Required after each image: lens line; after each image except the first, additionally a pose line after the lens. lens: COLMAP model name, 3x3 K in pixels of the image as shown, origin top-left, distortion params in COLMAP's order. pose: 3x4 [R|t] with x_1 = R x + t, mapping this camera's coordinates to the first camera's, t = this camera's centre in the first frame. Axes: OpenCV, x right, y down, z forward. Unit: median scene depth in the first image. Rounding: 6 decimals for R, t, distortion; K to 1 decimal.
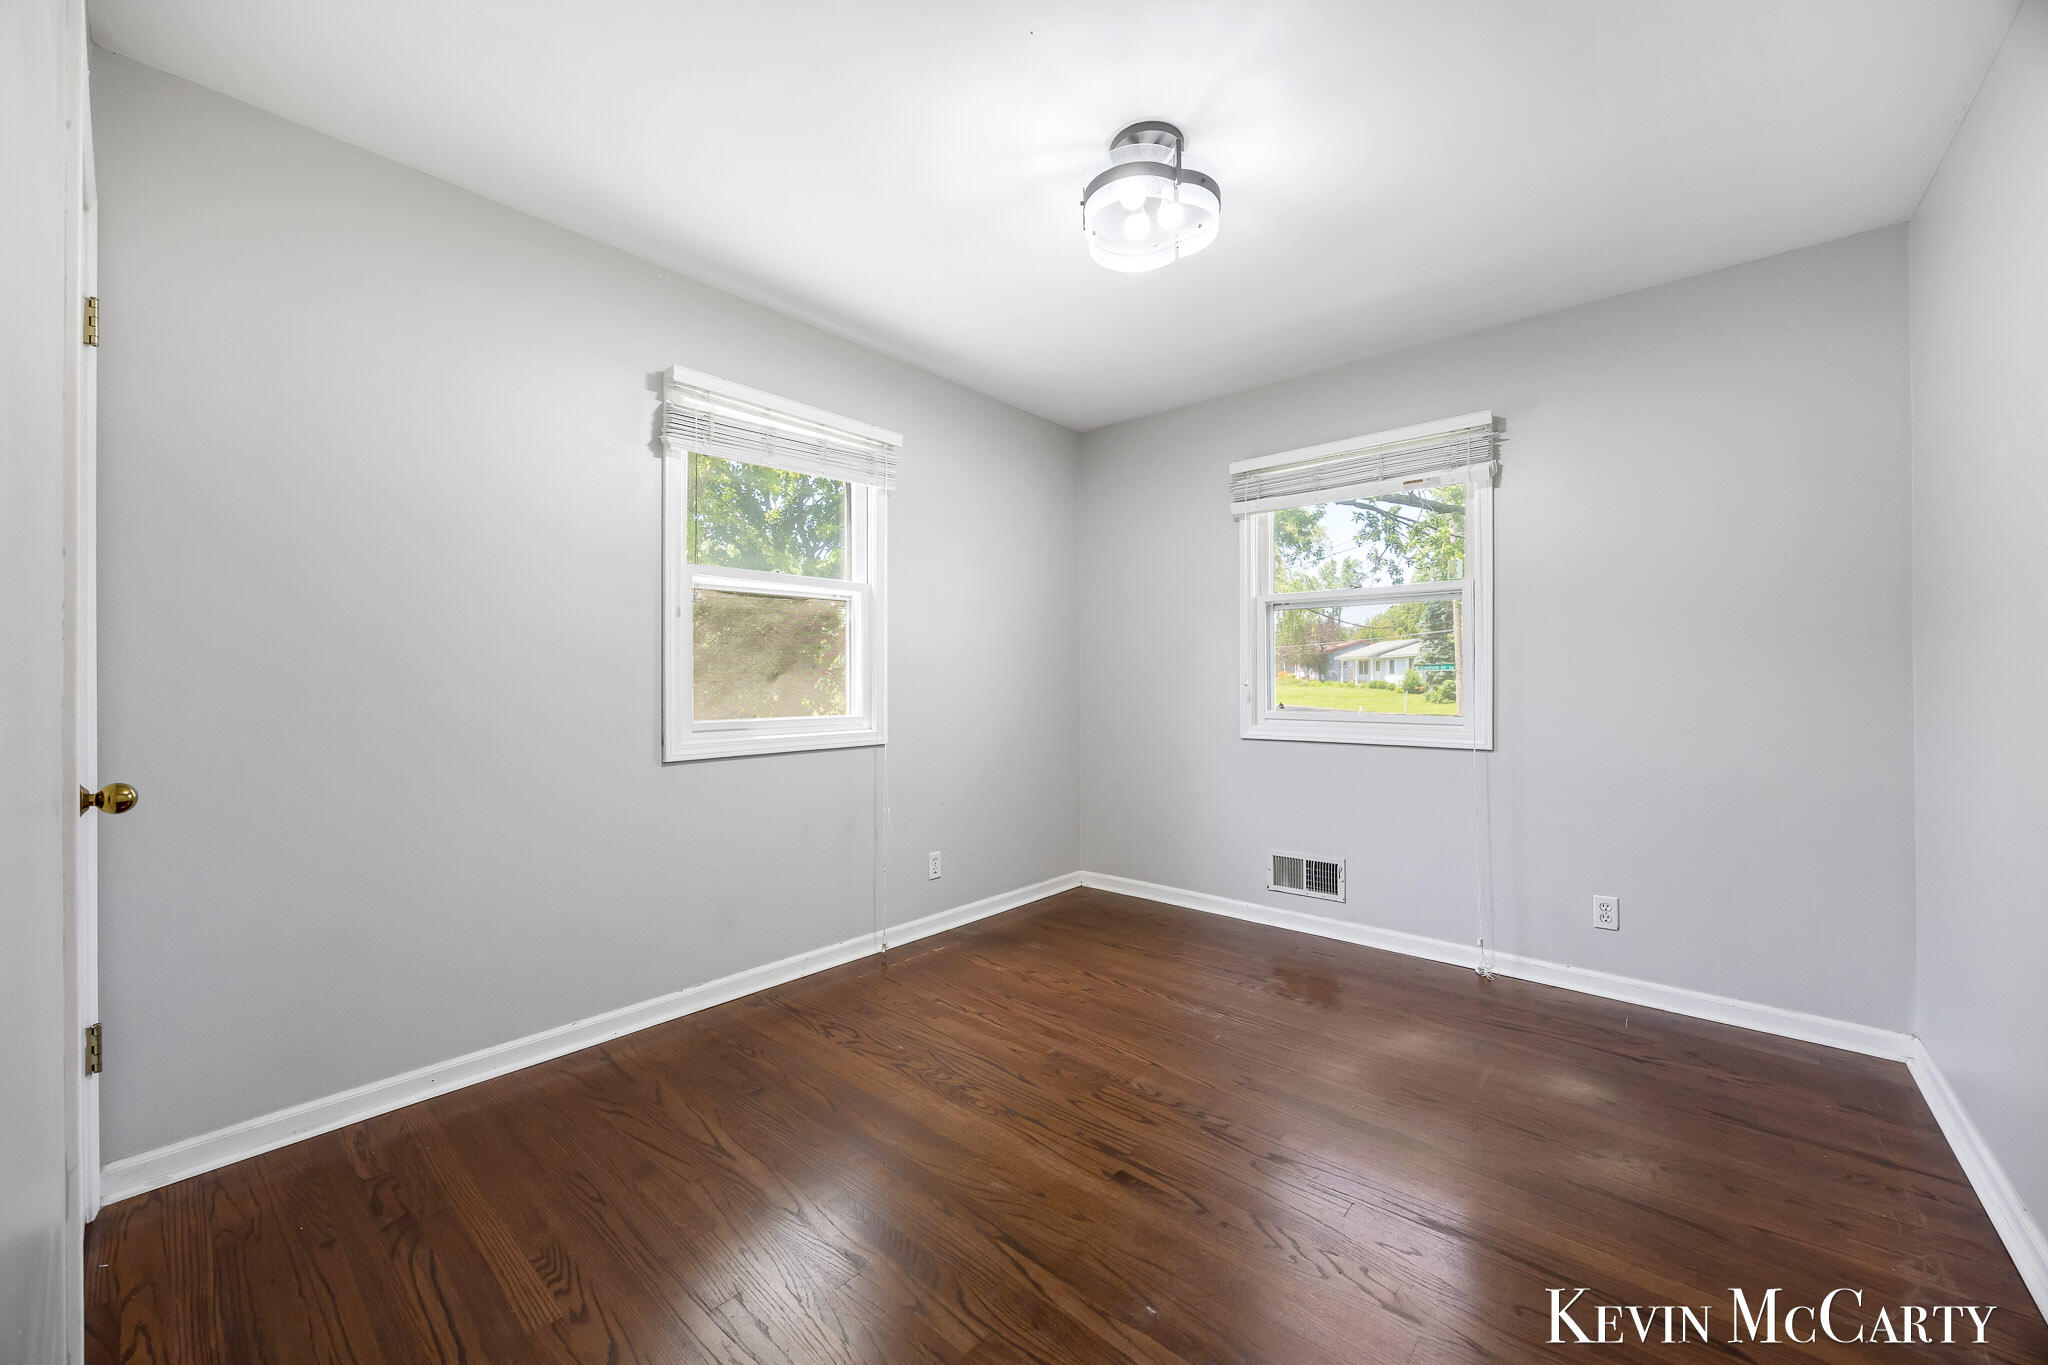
lens RADIAL K [[778.2, 0, 1024.0], [0, 778.2, 682.5], [0, 0, 1]] dist [-0.001775, 0.000004]
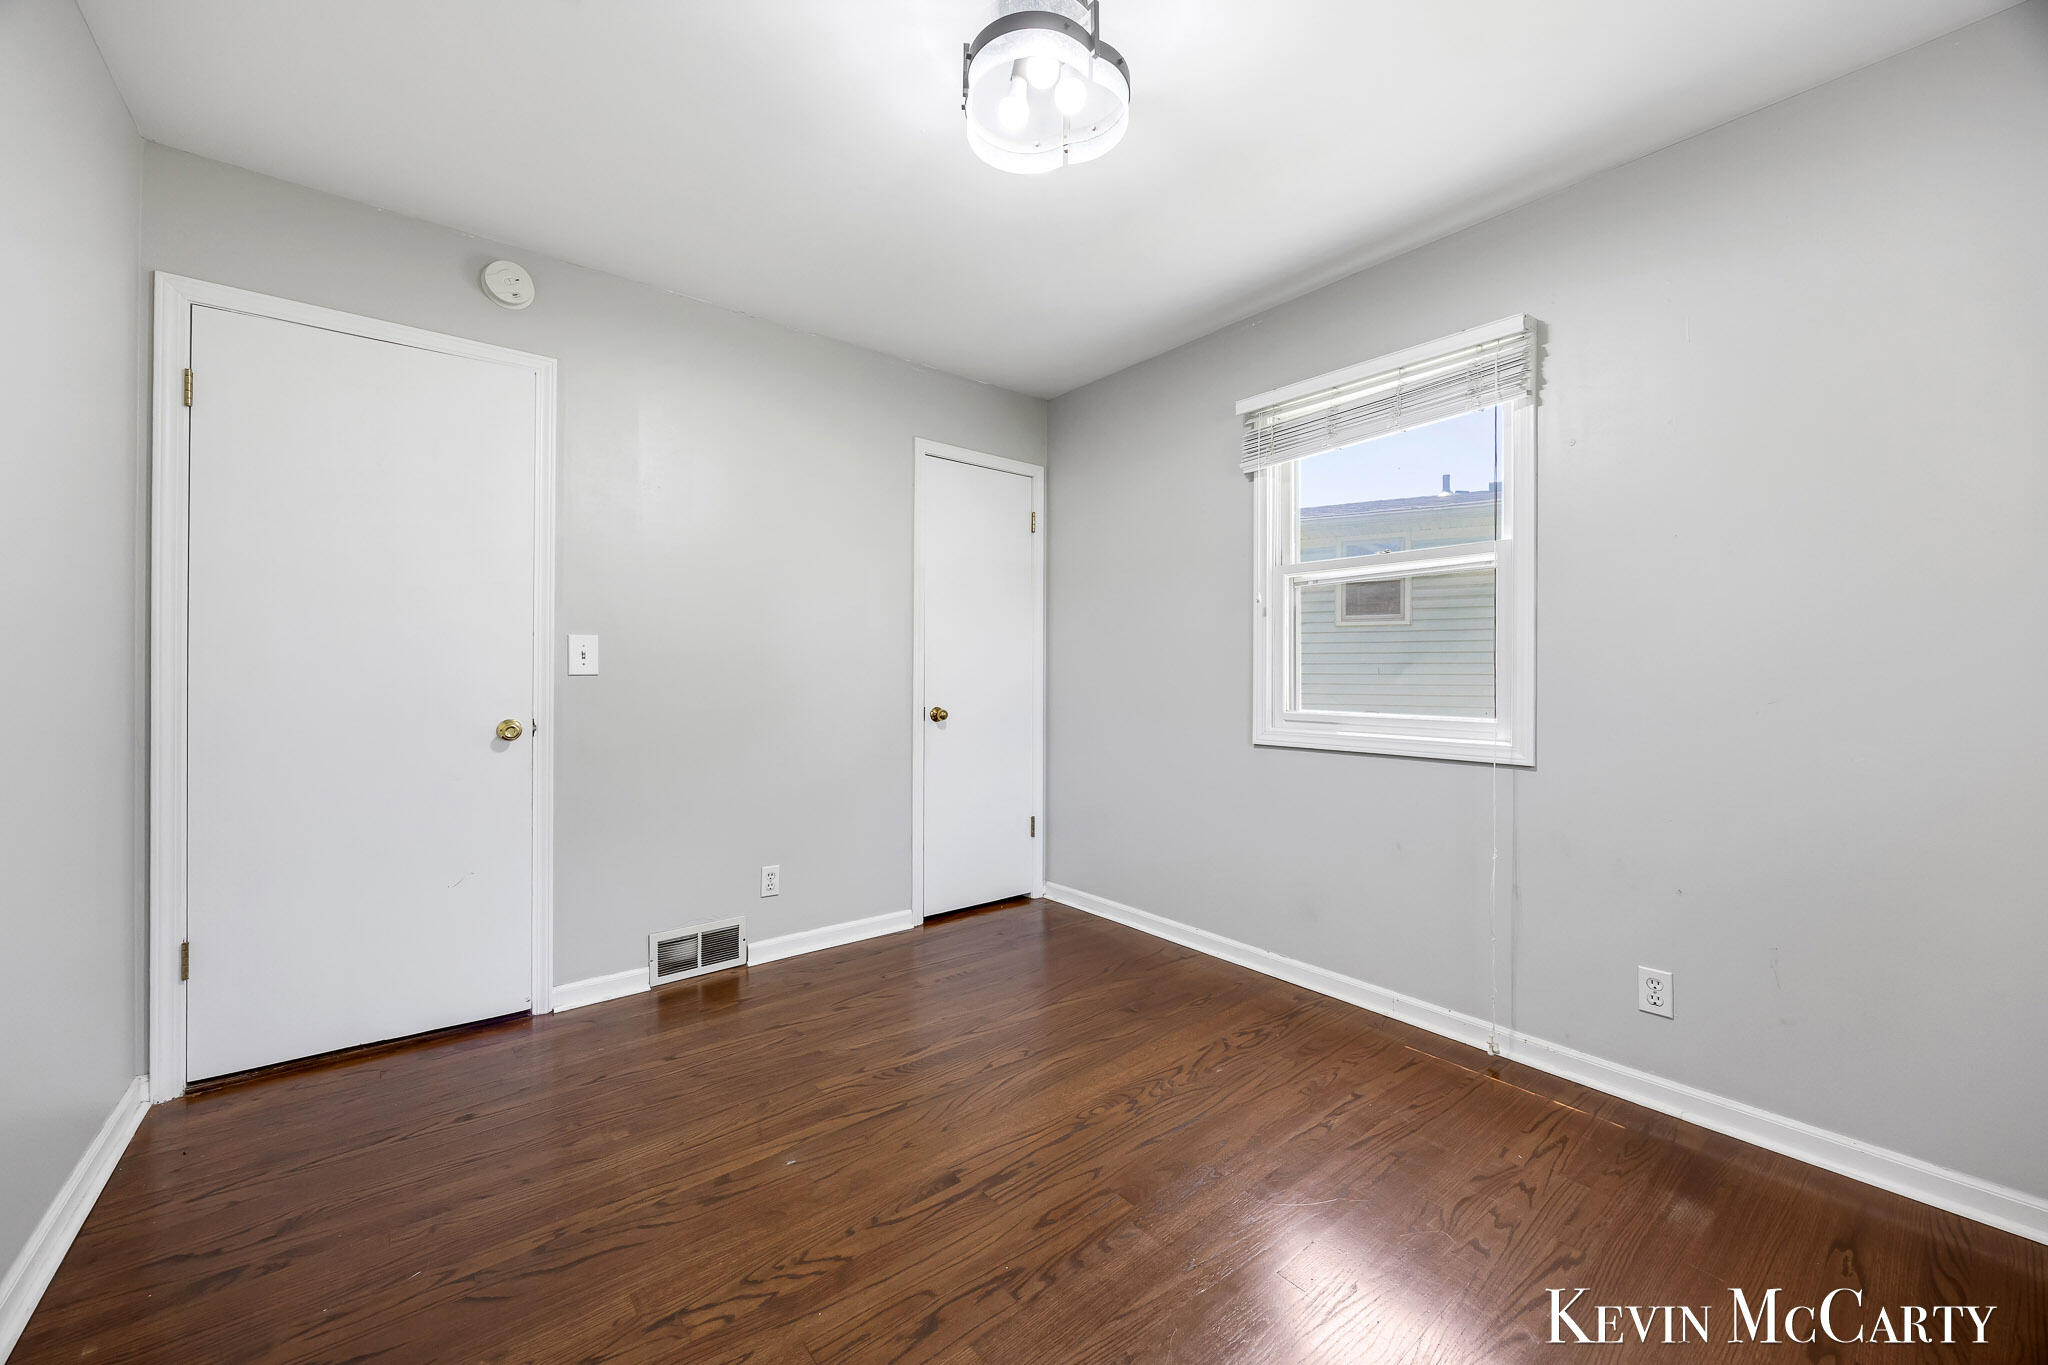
lens RADIAL K [[796.6, 0, 1032.9], [0, 796.6, 673.2], [0, 0, 1]] dist [-0.001086, -0.000007]
pose [[-0.175183, 0.000104, -0.984536, 0.781345], [-0.006123, 0.999981, 0.001195, -0.001653], [0.984517, 0.006238, -0.175179, 0.912190]]
